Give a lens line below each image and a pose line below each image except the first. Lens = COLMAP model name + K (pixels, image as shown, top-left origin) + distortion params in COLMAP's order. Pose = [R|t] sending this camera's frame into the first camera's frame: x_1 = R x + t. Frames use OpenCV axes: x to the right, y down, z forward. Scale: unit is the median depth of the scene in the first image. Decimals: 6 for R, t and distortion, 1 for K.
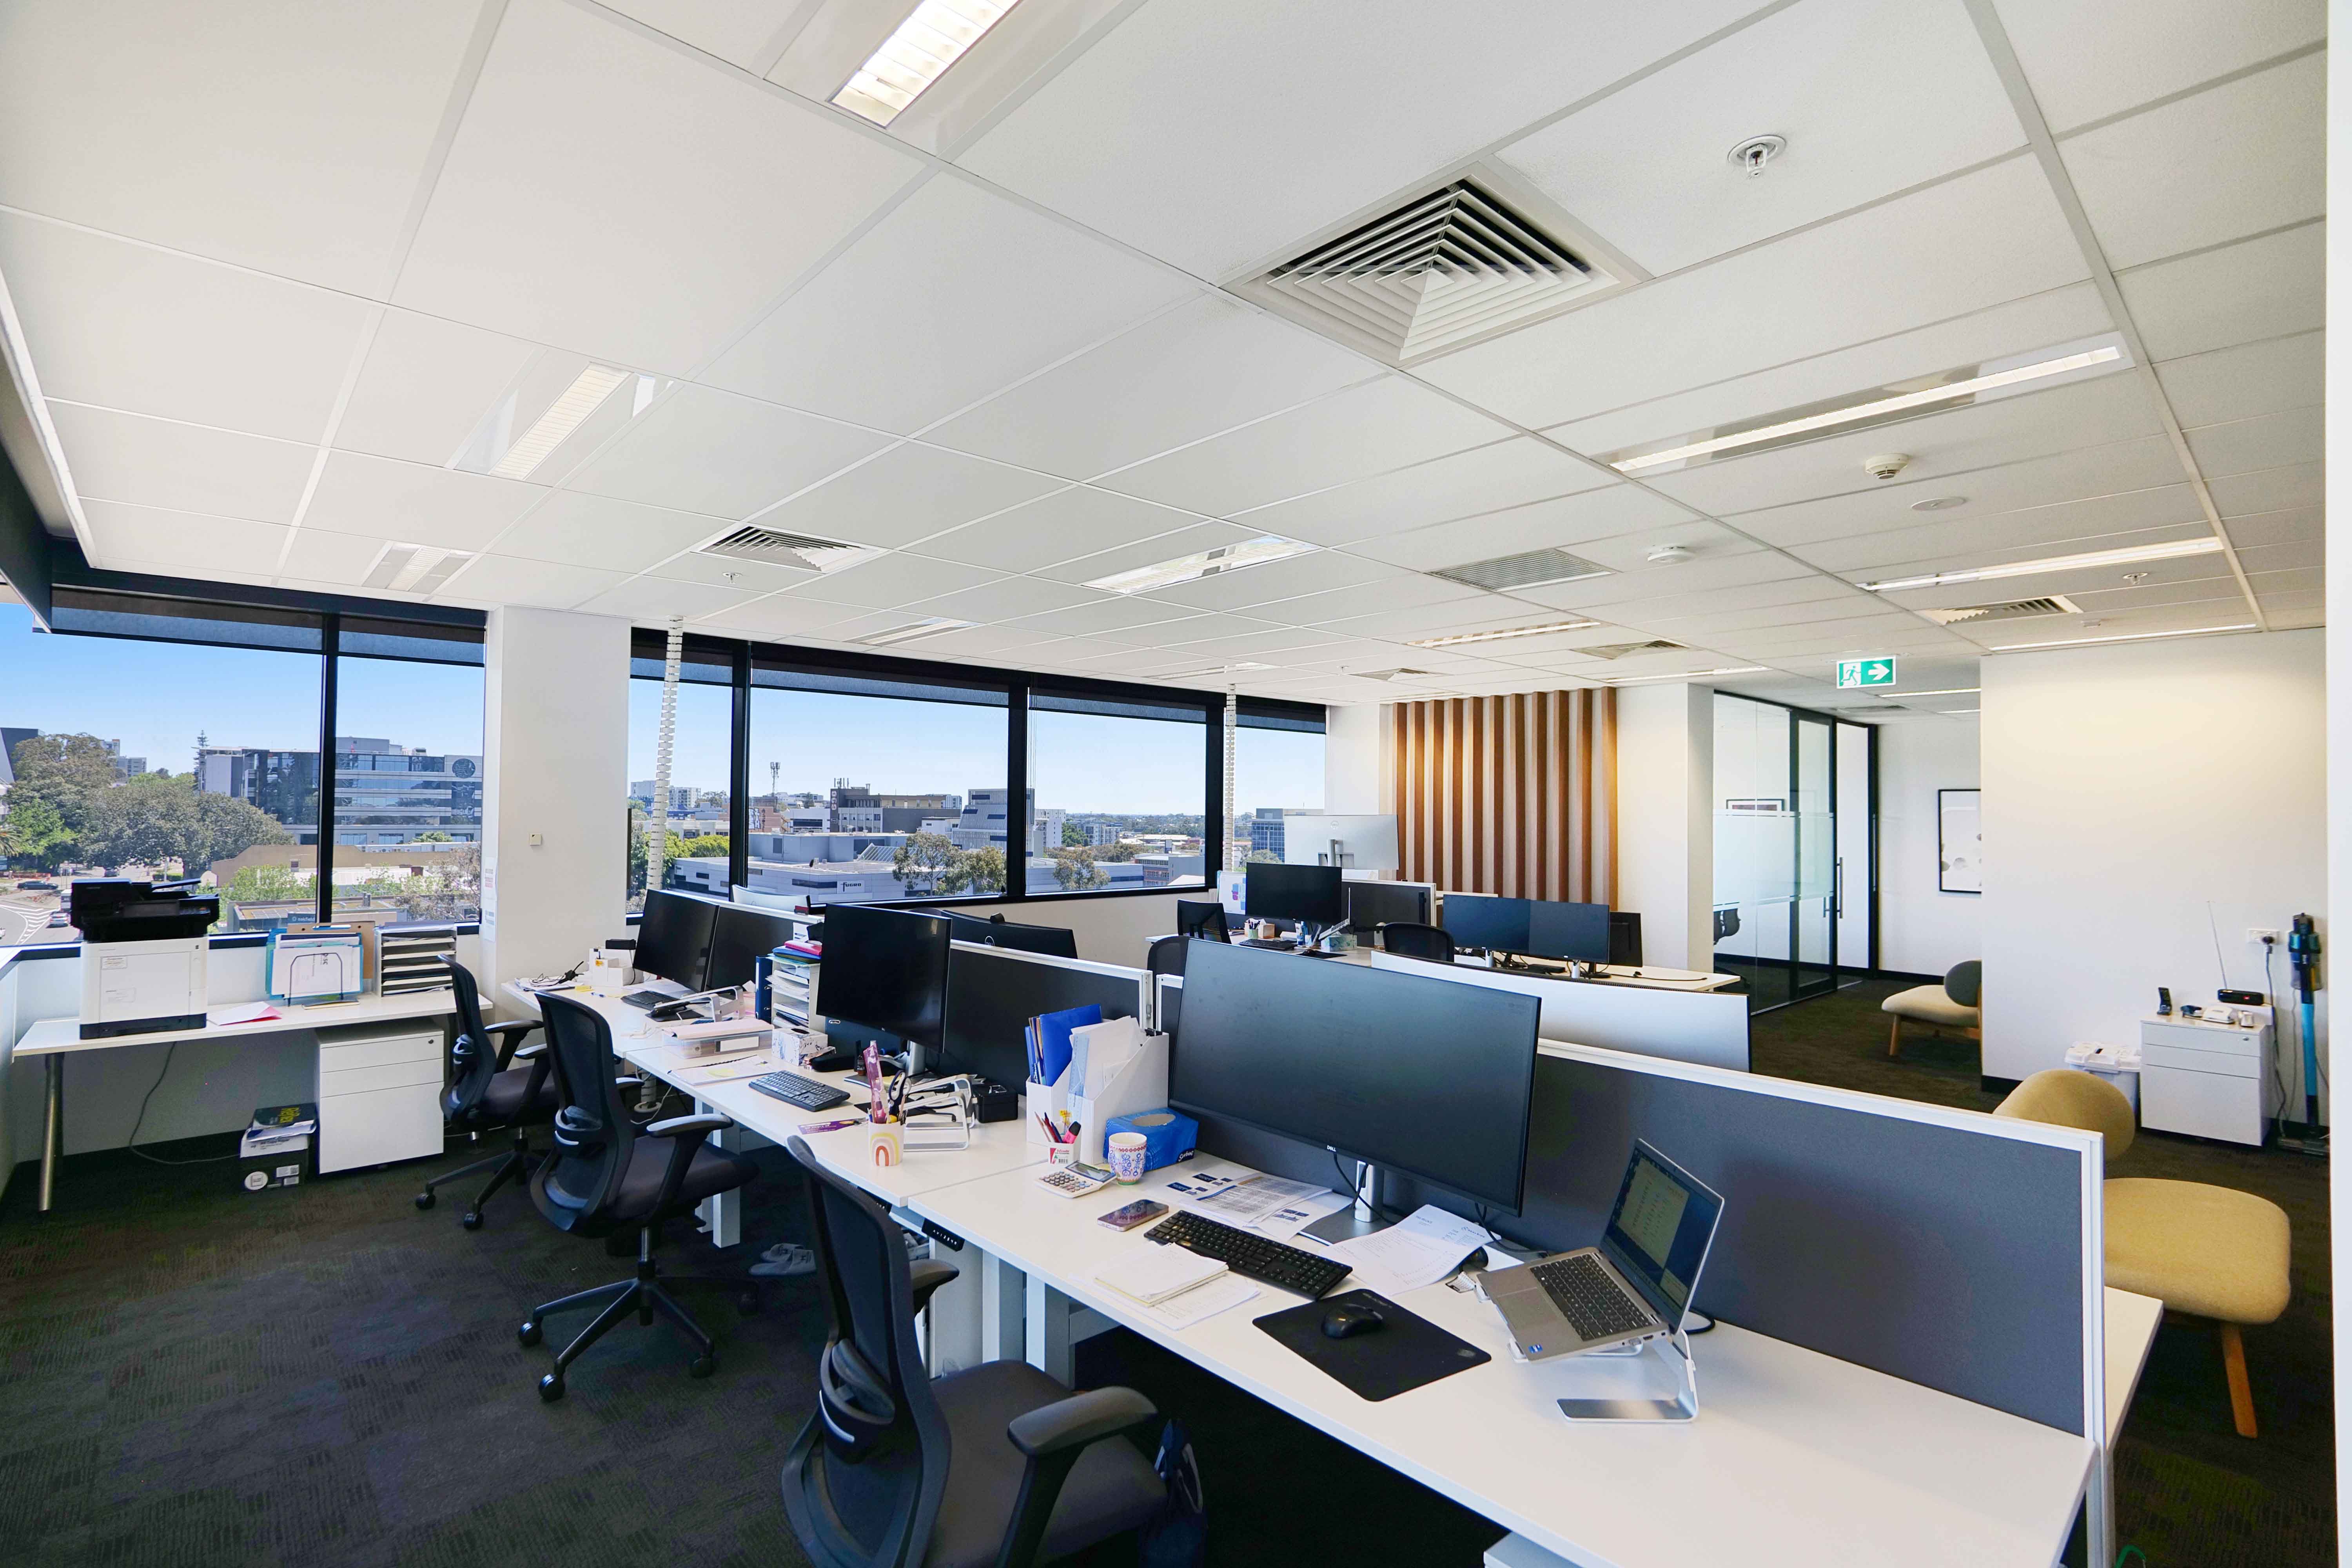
lens RADIAL K [[1095.9, 0, 1176.0], [0, 1095.9, 784.0], [0, 0, 1]] dist [-0.008410, -0.000593]
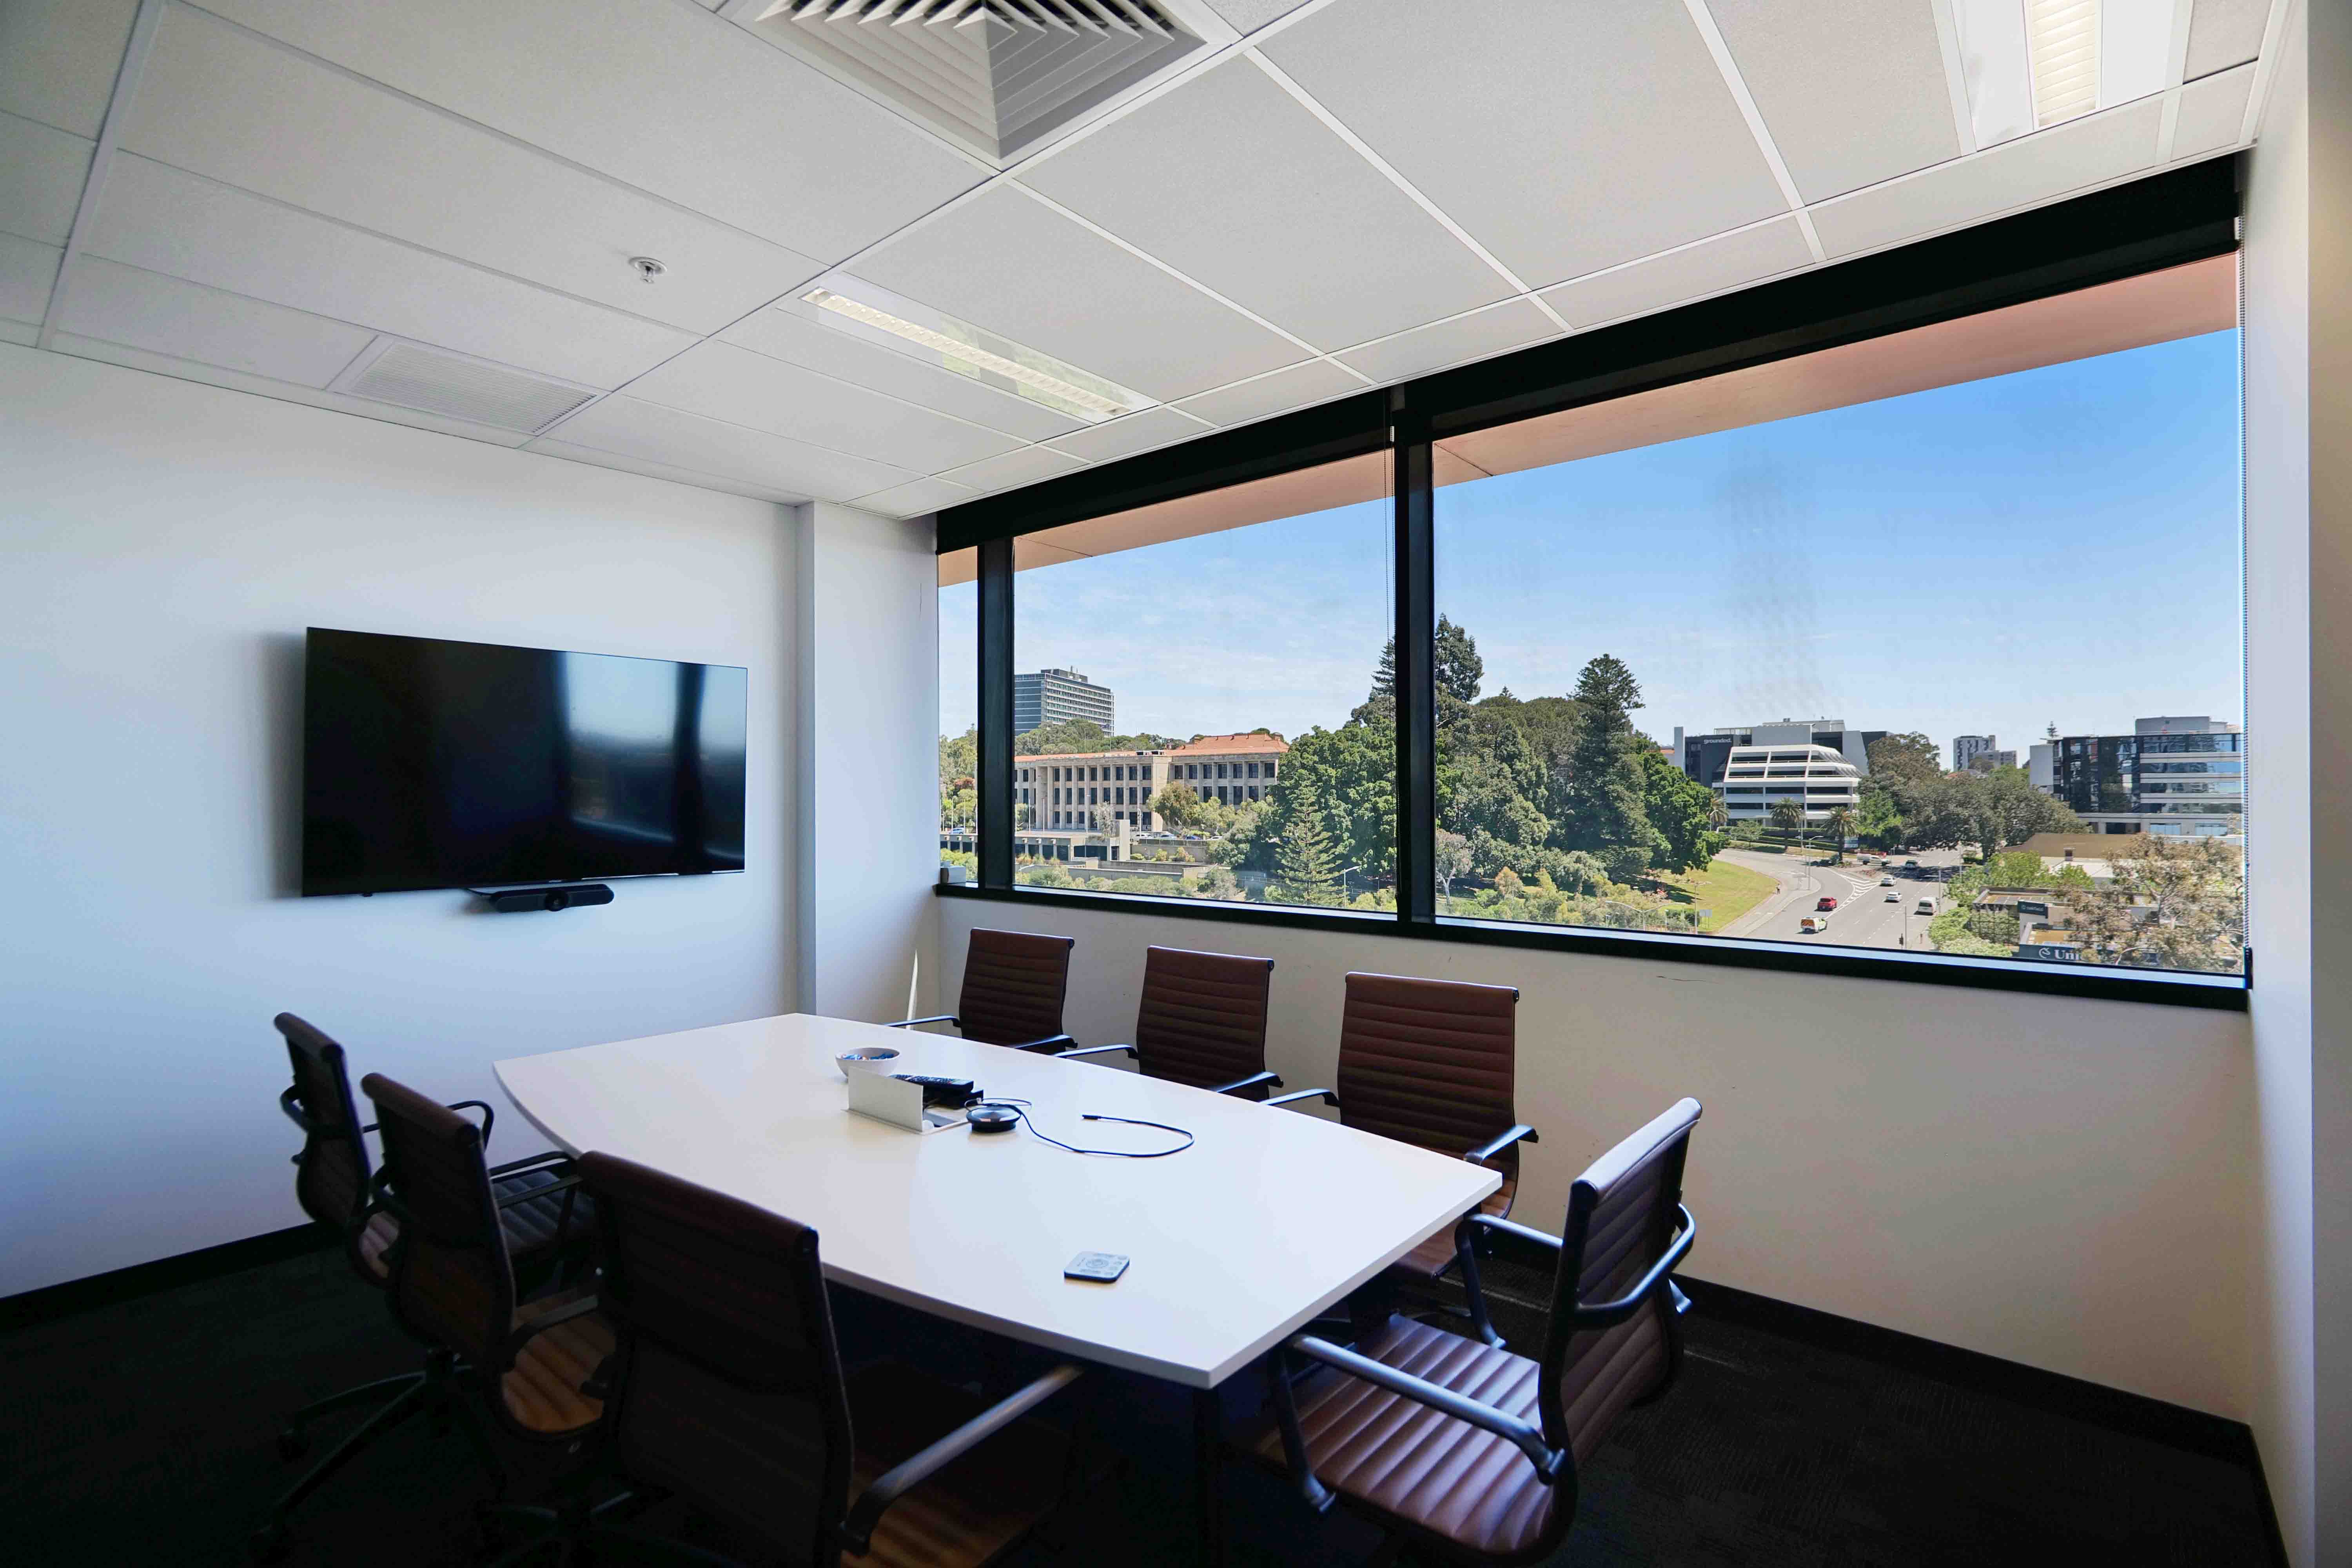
lens RADIAL K [[1095.9, 0, 1176.0], [0, 1095.9, 784.0], [0, 0, 1]] dist [-0.008410, -0.000593]
pose [[0.120501, -0.017087, -0.992566, 0.054491], [0.026531, 0.999550, -0.013986, 0.004256], [0.992359, -0.024649, 0.120901, 0.091612]]
